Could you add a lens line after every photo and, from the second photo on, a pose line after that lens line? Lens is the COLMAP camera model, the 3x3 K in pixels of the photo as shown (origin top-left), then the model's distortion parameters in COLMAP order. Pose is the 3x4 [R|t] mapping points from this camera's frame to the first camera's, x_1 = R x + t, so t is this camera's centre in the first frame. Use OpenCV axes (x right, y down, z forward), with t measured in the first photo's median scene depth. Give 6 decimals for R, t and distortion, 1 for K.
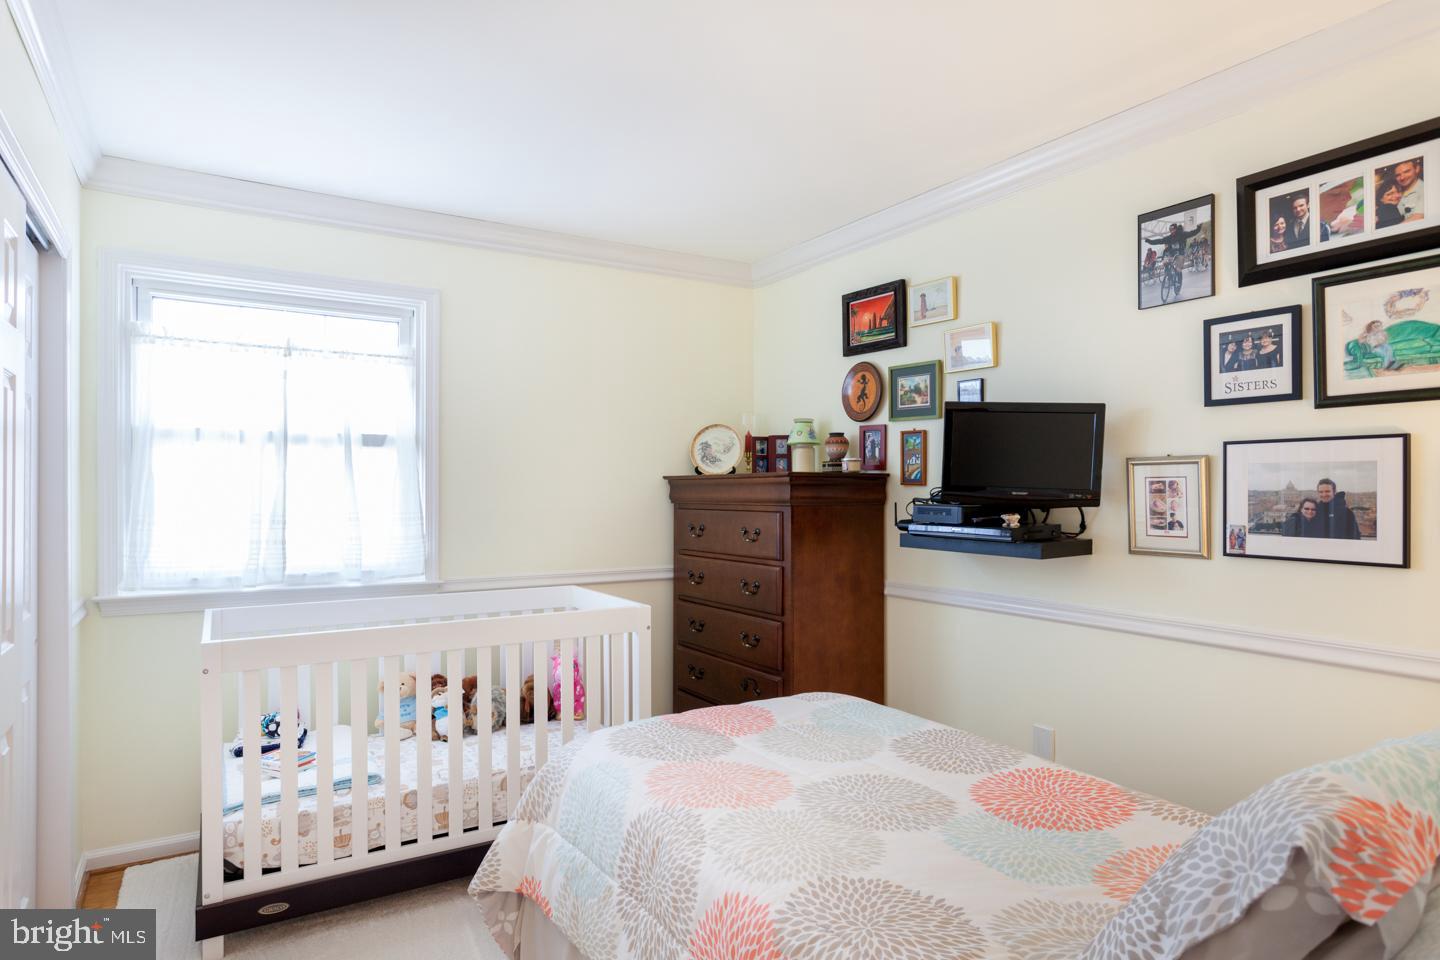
lens RADIAL K [[859.9, 0, 720.0], [0, 859.9, 480.8], [0, 0, 1]] dist [0.002527, 0.000283]
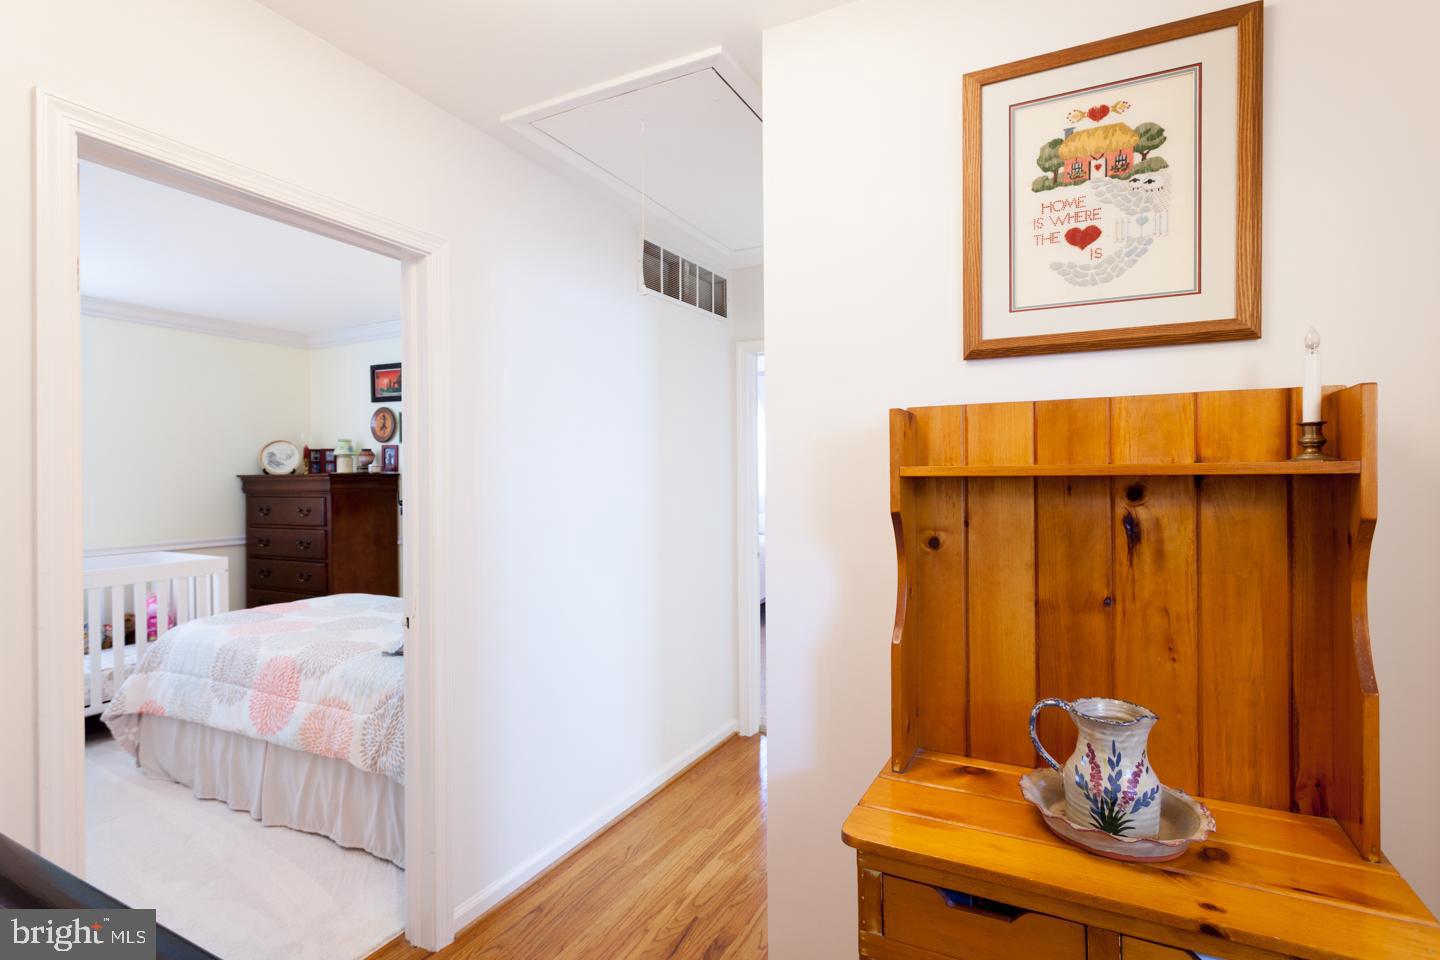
lens RADIAL K [[695.8, 0, 765.9], [0, 695.8, 475.7], [0, 0, 1]] dist [-0.007006, -0.001924]
pose [[0.833128, -0.007689, 0.553027, 0.037521], [0.003336, 0.999955, 0.008877, -0.013693], [-0.553070, -0.005550, 0.833116, -0.551070]]
